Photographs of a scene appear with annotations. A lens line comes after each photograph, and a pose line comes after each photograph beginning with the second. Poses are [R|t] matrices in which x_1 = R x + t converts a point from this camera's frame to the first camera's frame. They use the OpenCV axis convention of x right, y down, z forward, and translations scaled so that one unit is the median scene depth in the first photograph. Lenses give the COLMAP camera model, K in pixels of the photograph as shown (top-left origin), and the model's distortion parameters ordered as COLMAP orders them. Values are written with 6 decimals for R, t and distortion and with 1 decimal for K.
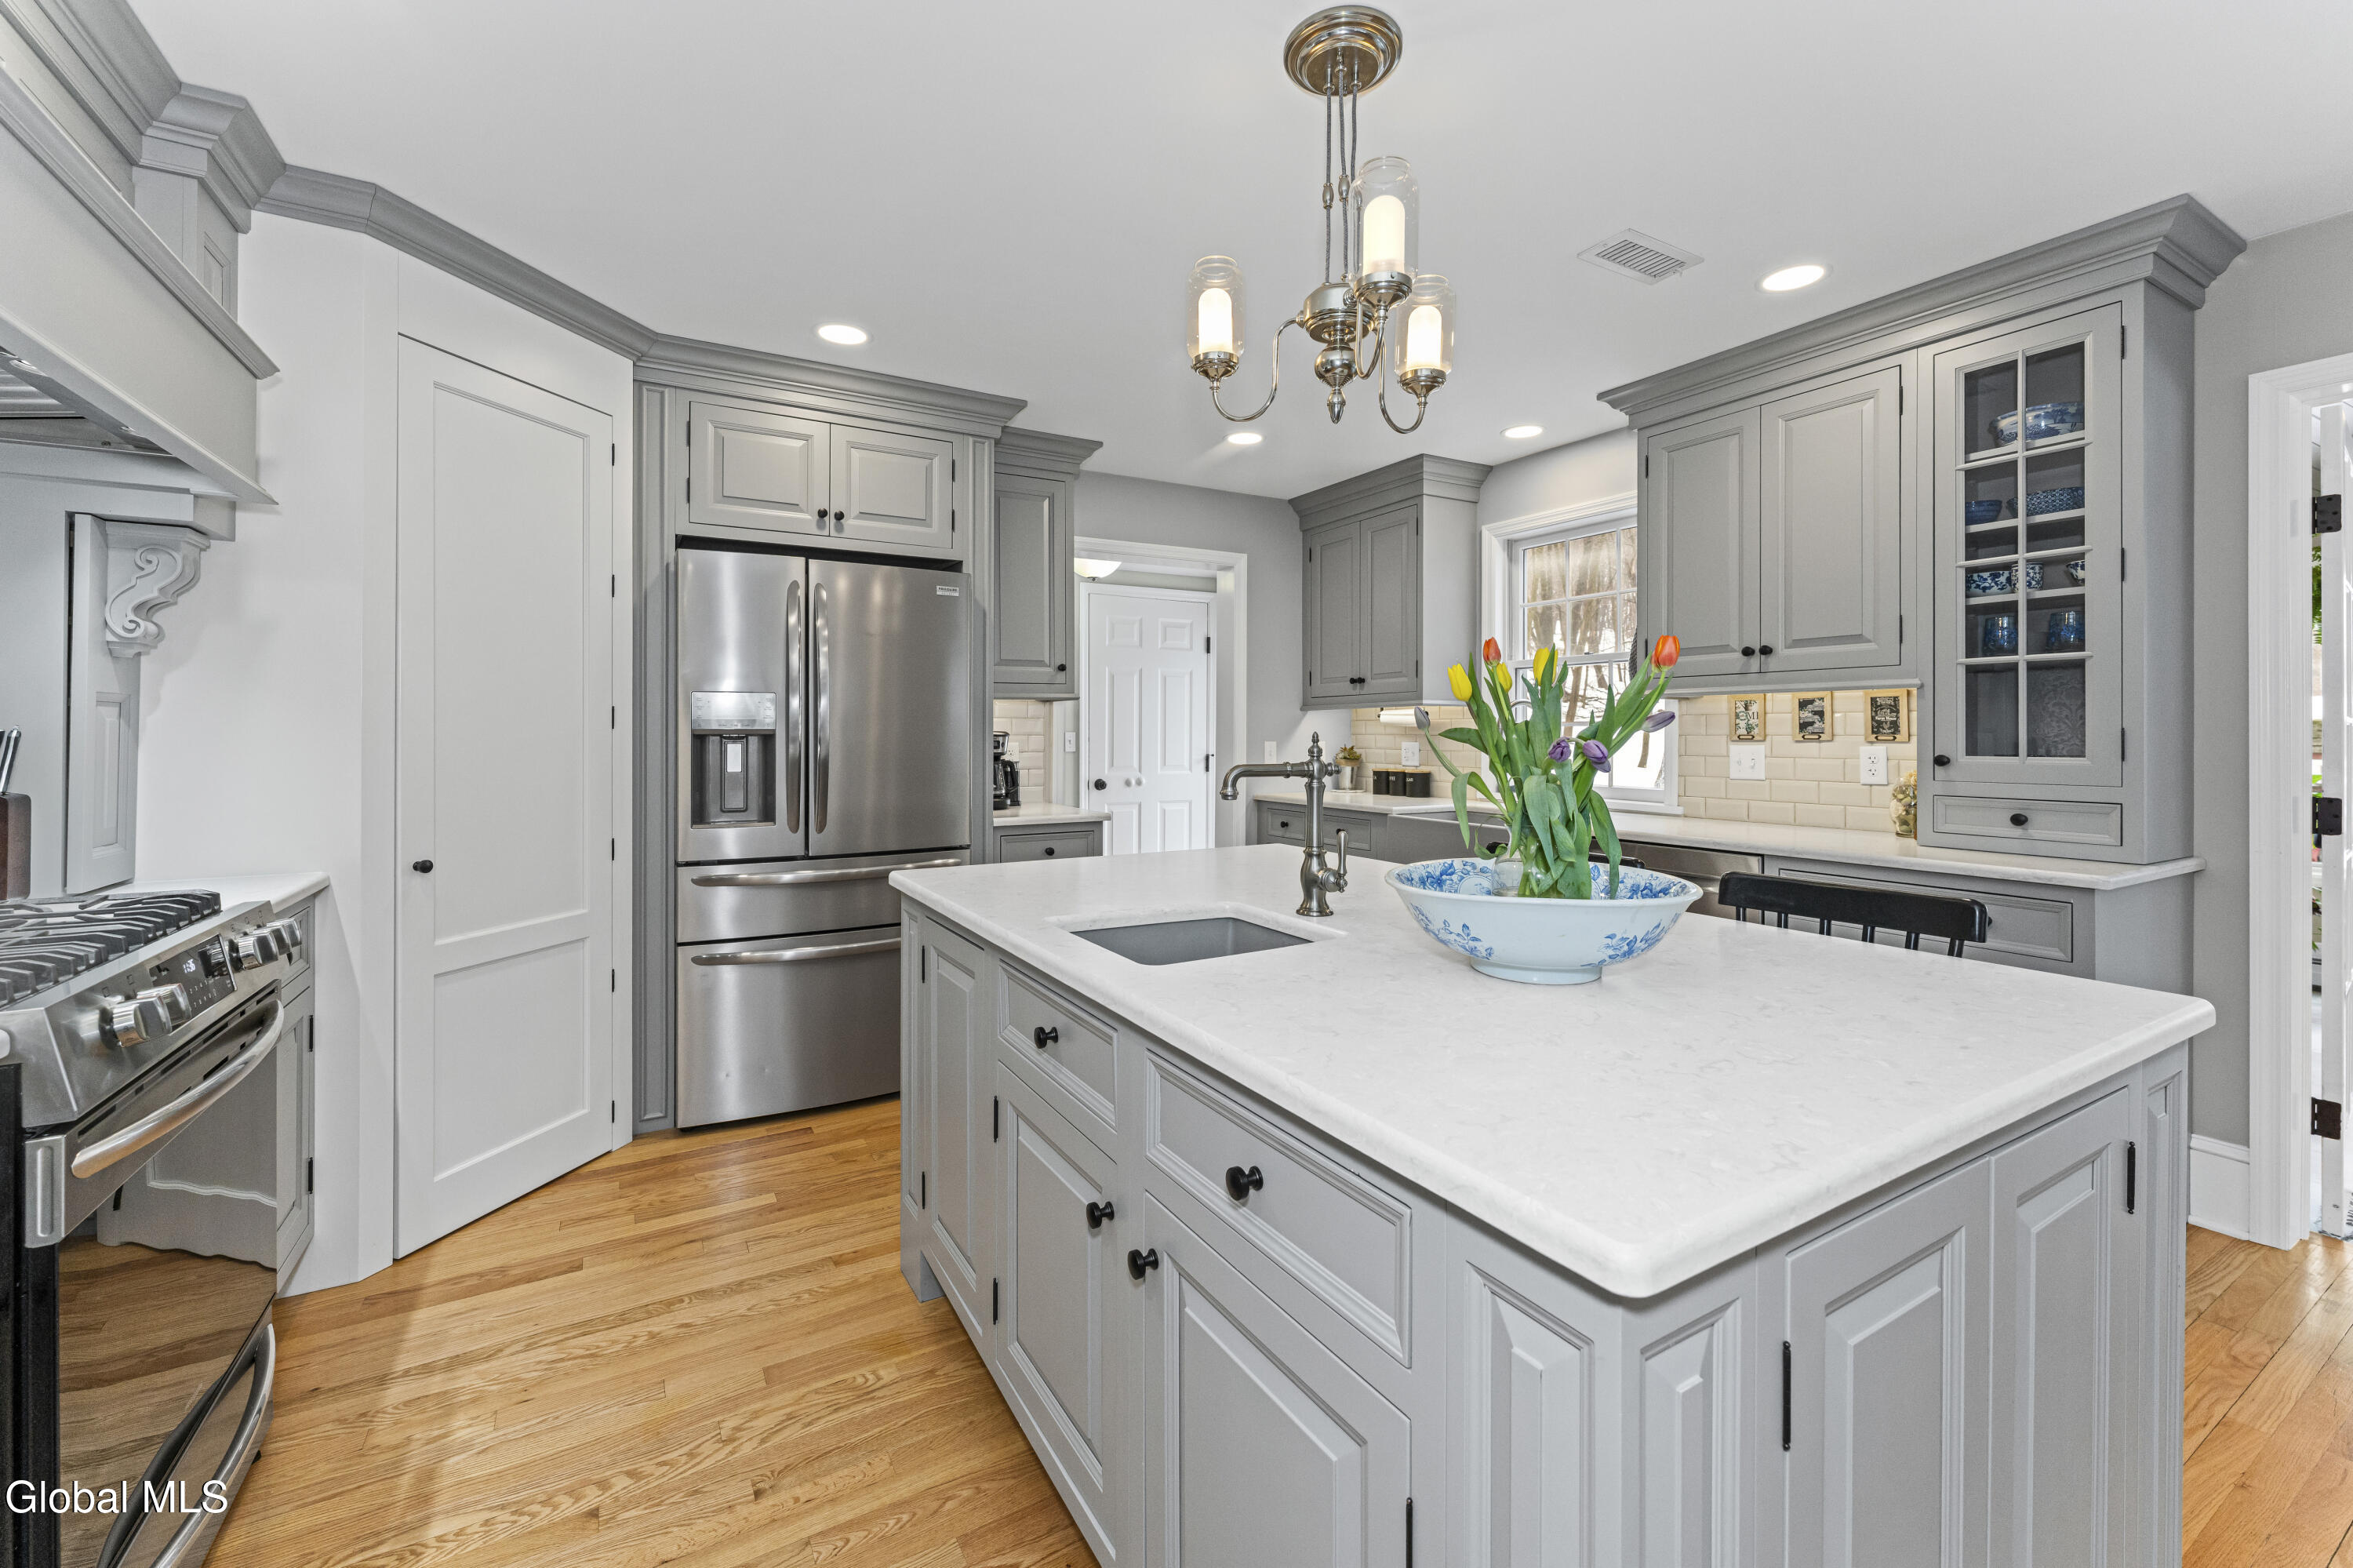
lens RADIAL K [[940.8, 0, 1157.9], [0, 940.8, 731.6], [0, 0, 1]] dist [0.000259, 0.000165]
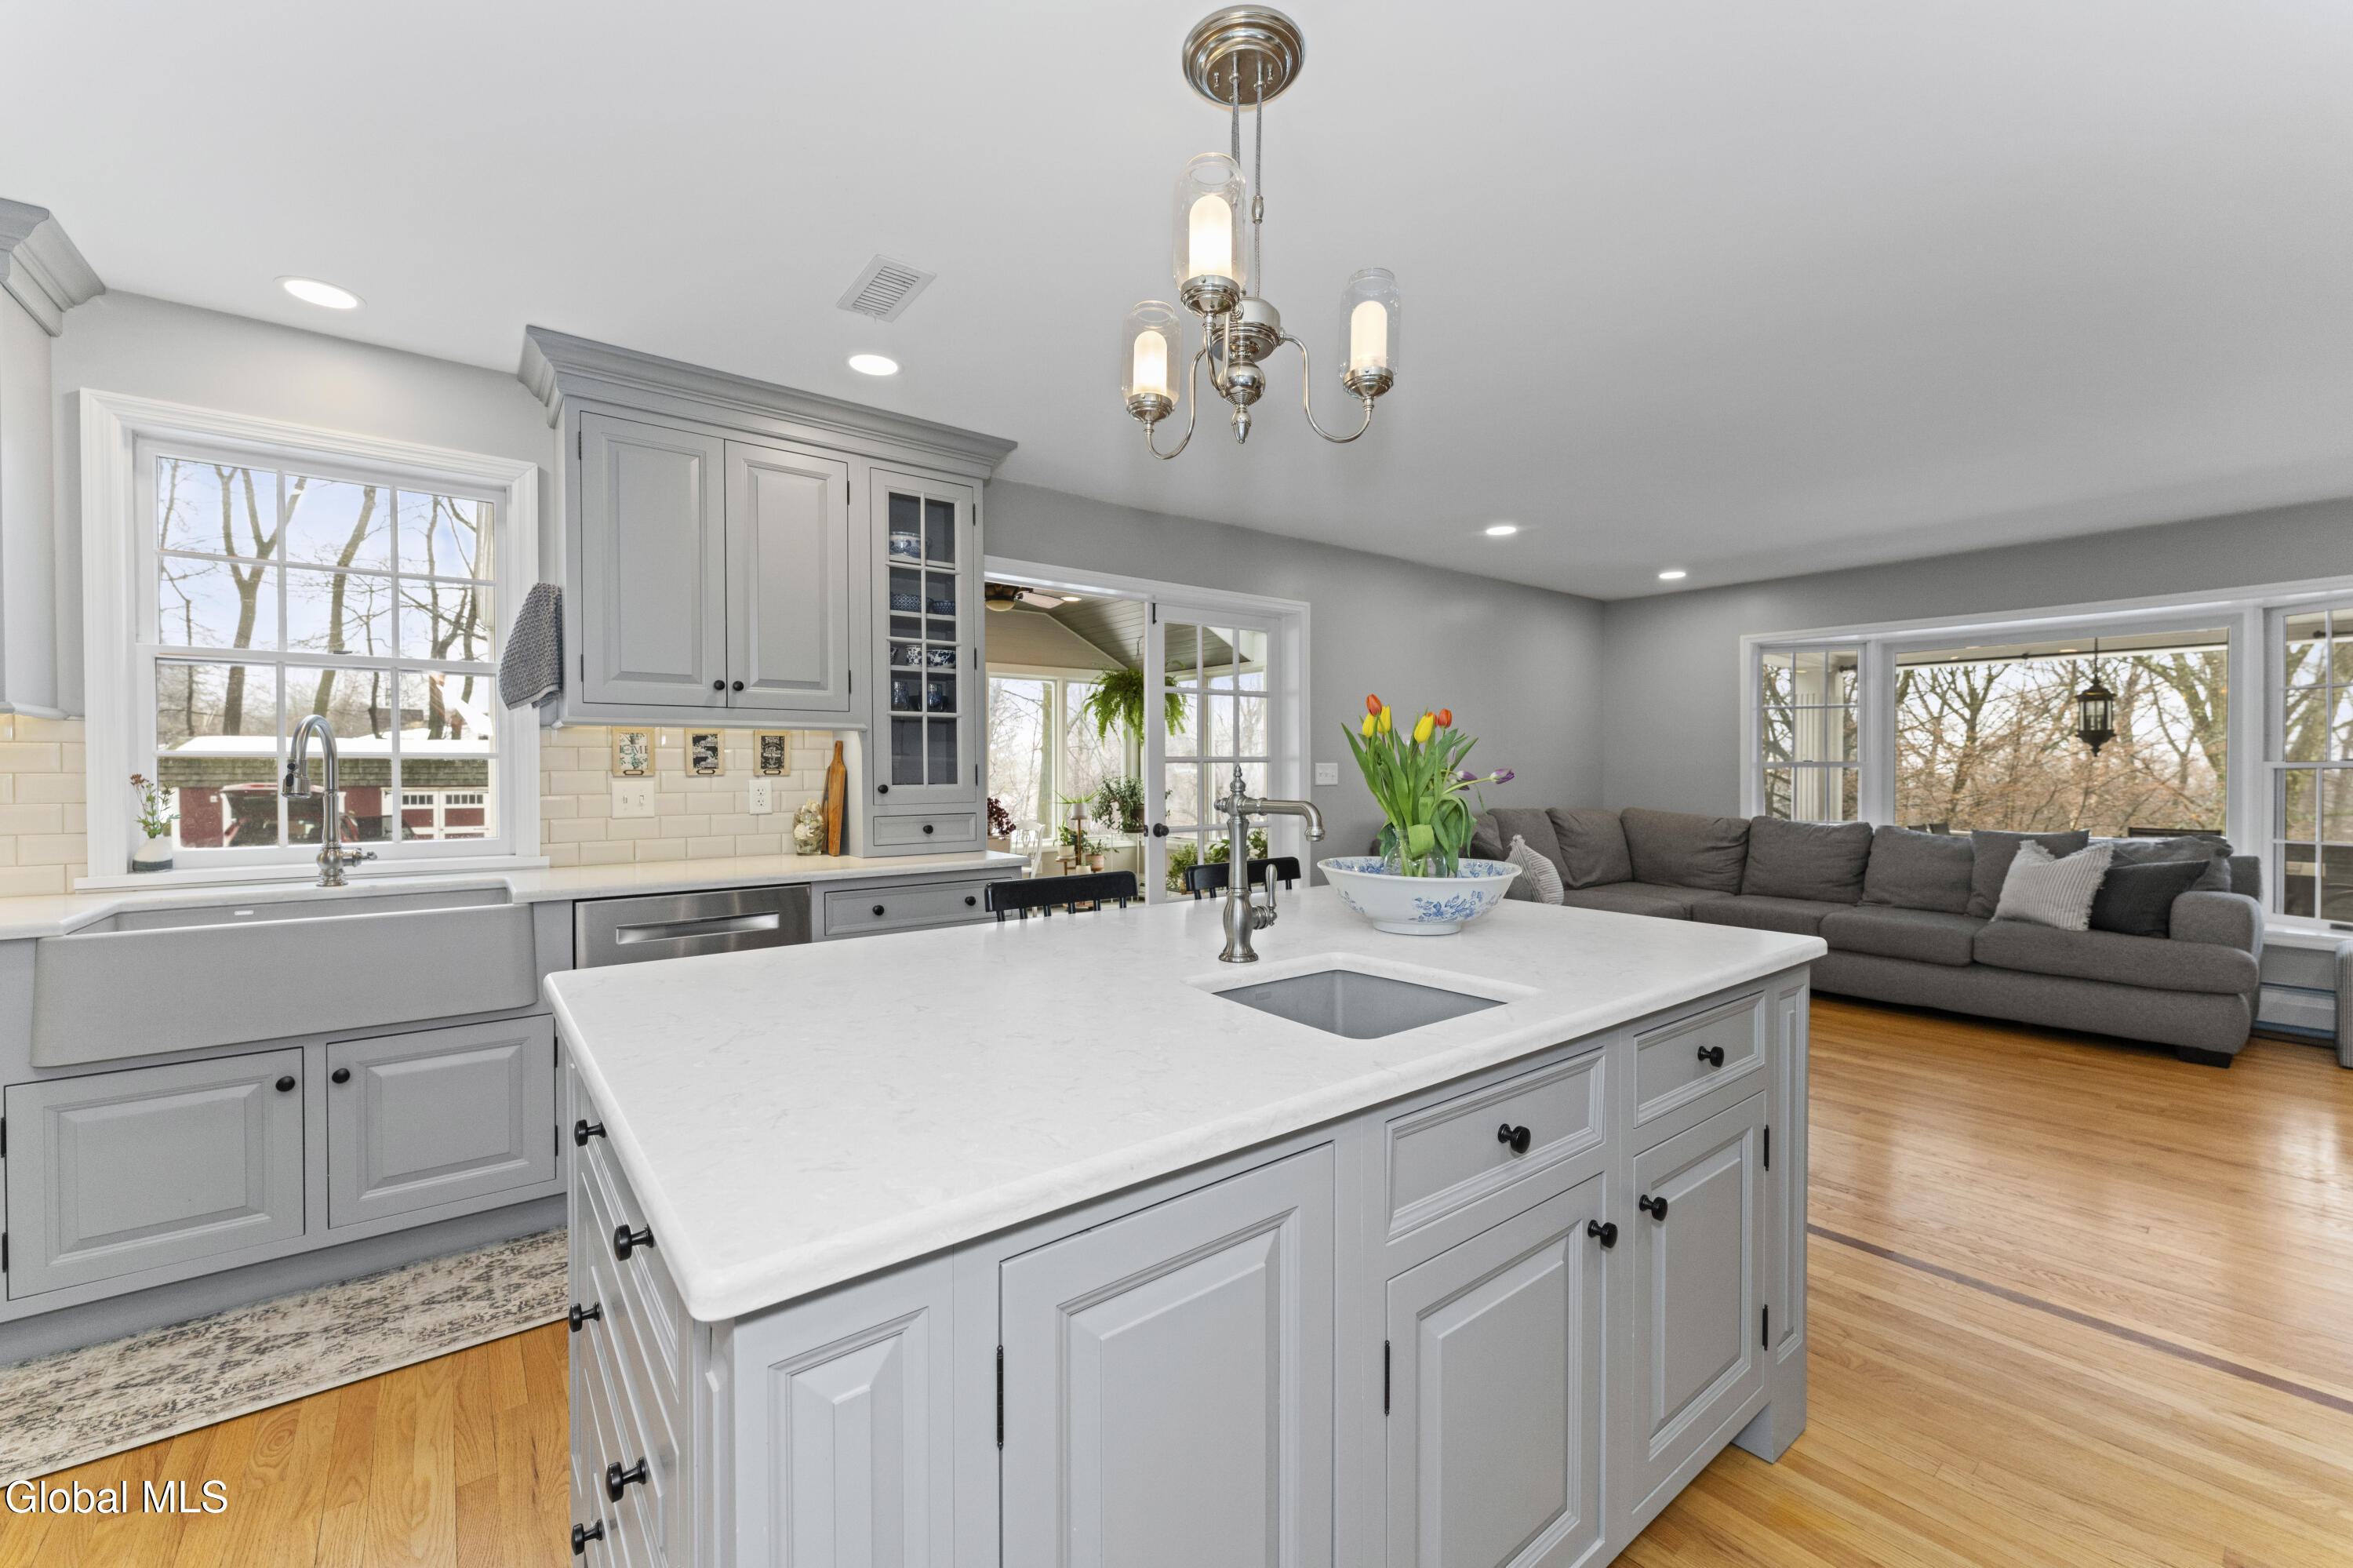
lens RADIAL K [[940.8, 0, 1175.2], [0, 940.8, 784.1], [0, 0, 1]] dist [0.000259, 0.000165]
pose [[-0.144132, -0.016934, 0.989414, -0.428439], [-0.000050, 0.999854, 0.017105, 0.001731], [-0.989559, 0.002416, -0.144111, 0.687603]]
